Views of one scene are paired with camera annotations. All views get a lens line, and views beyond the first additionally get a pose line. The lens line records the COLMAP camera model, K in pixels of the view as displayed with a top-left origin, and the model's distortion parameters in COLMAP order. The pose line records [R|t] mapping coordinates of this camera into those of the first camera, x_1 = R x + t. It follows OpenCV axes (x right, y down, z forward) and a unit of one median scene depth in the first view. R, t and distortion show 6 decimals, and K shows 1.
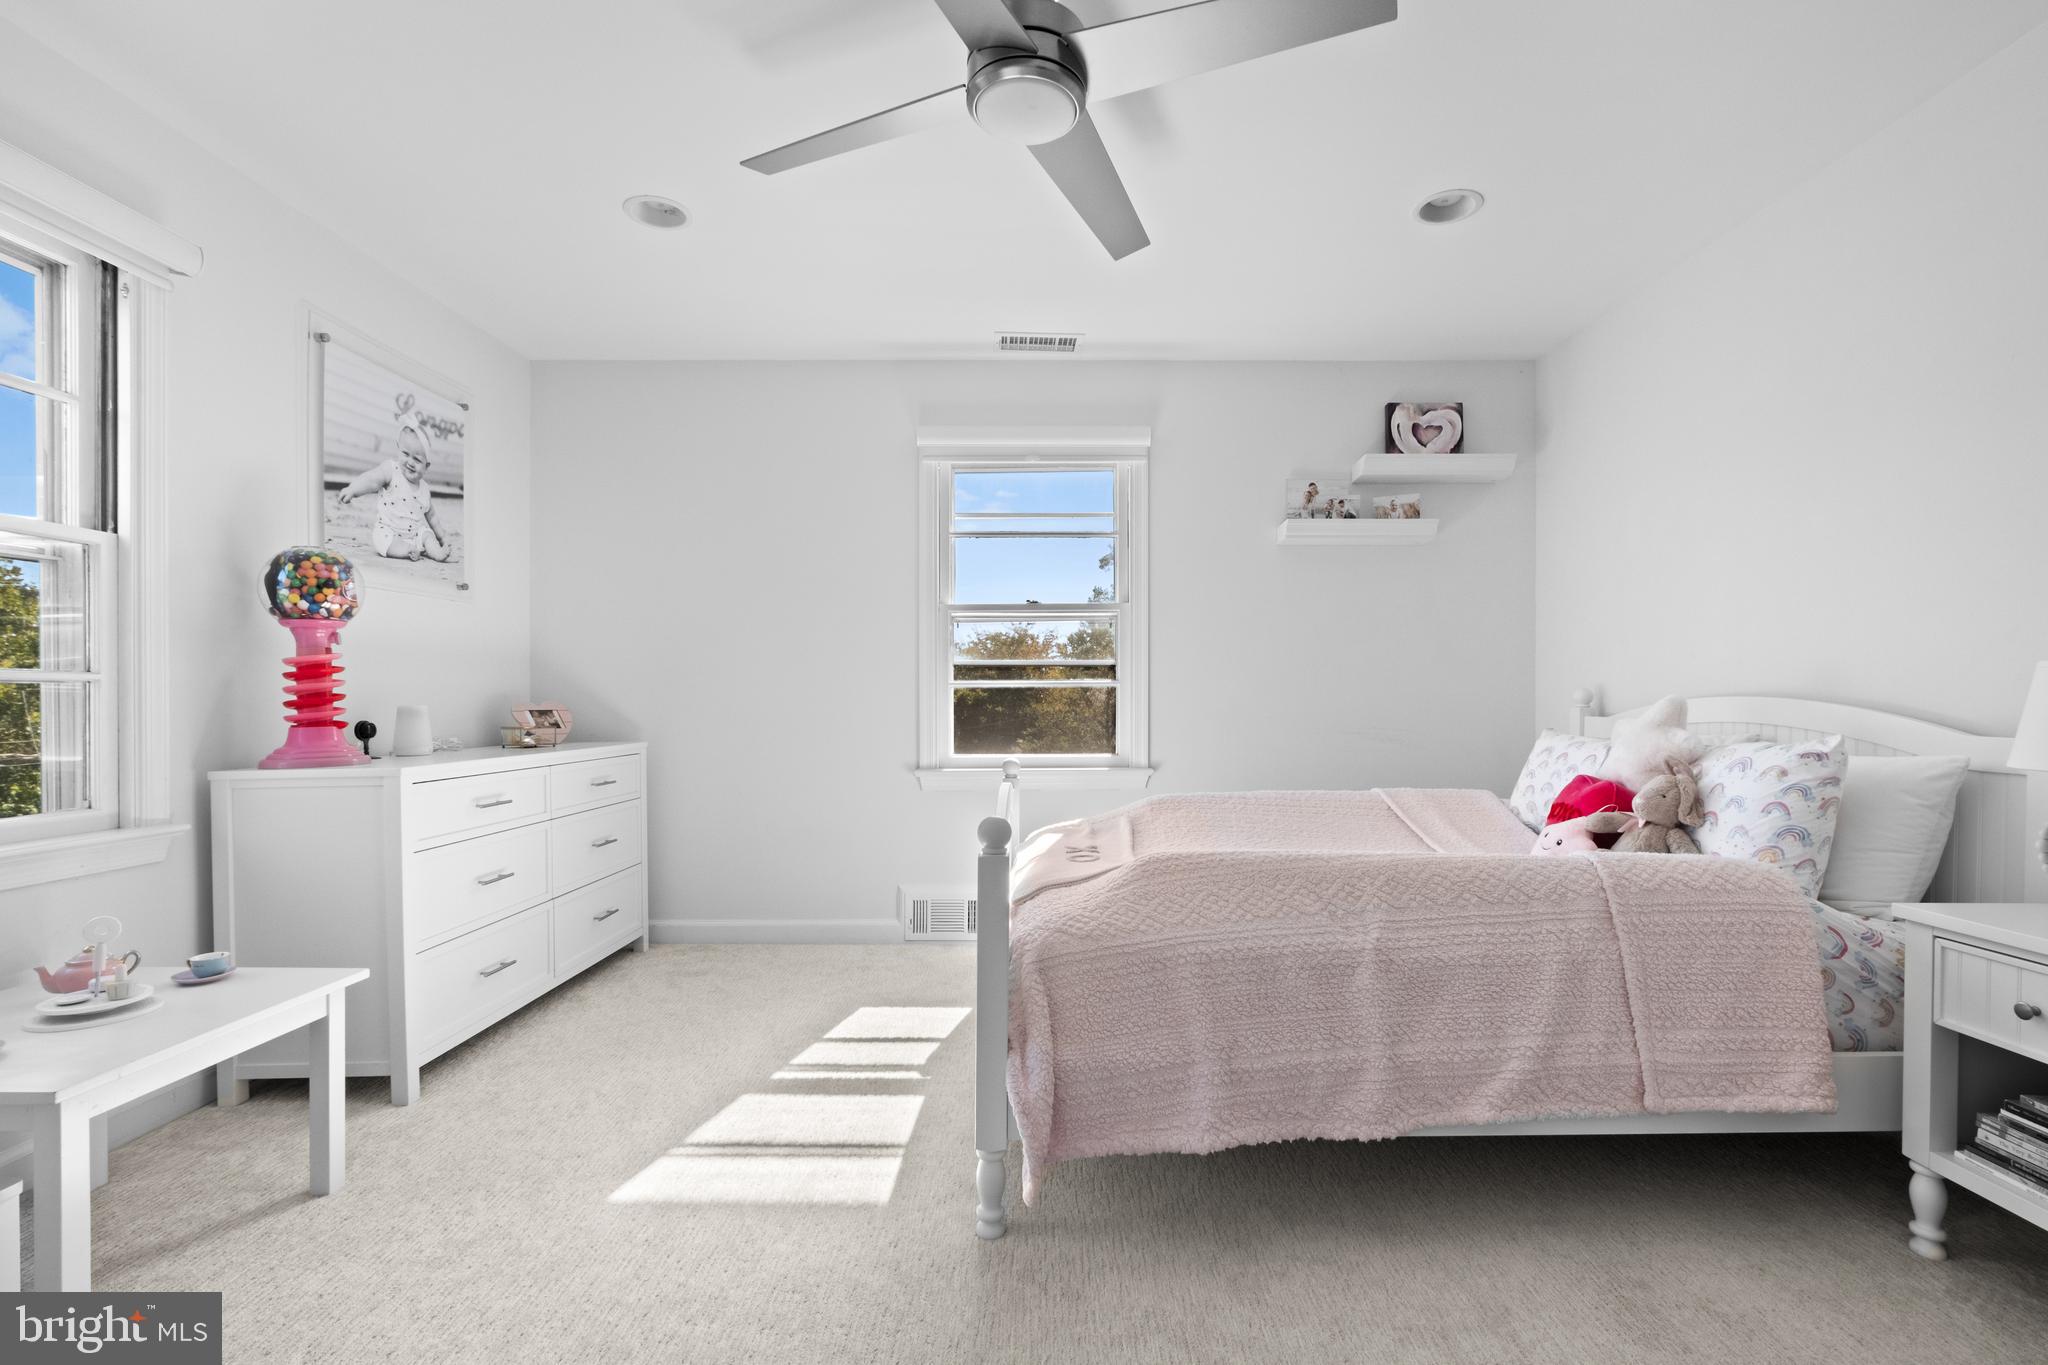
lens RADIAL K [[915.2, 0, 1027.7], [0, 915.2, 701.9], [0, 0, 1]] dist [0.000780, 0.000013]
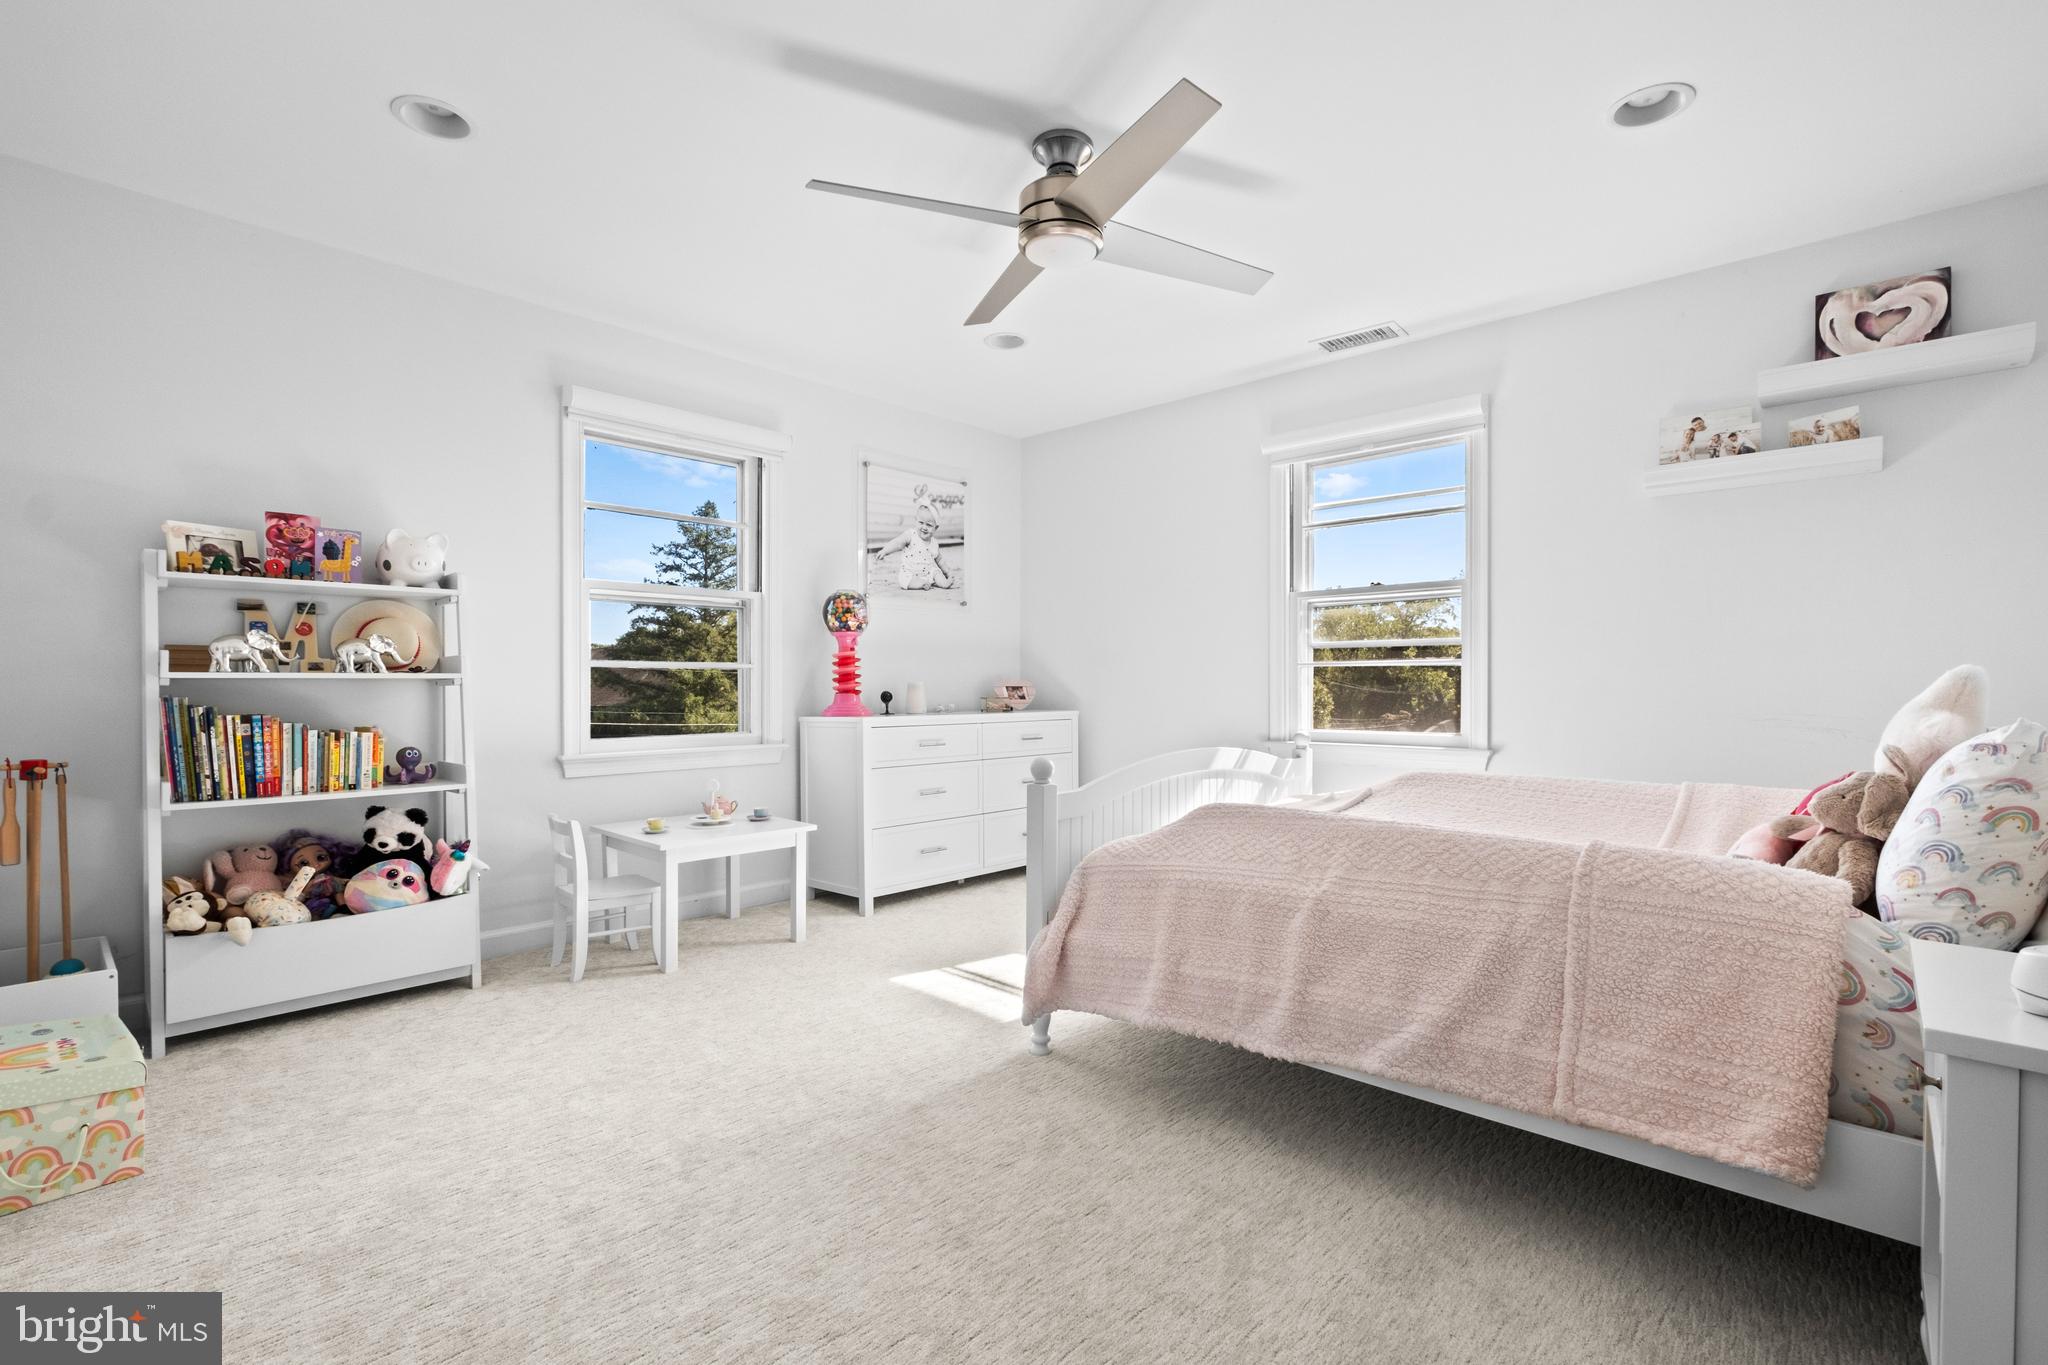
lens RADIAL K [[905.0, 0, 1024.0], [0, 905.0, 682.5], [0, 0, 1]] dist [0.001815, 0.000188]
pose [[0.733994, 0.001159, -0.679155, 0.571233], [-0.004573, 0.999984, -0.003236, 0.009664], [0.679140, 0.005481, 0.733988, -0.026662]]
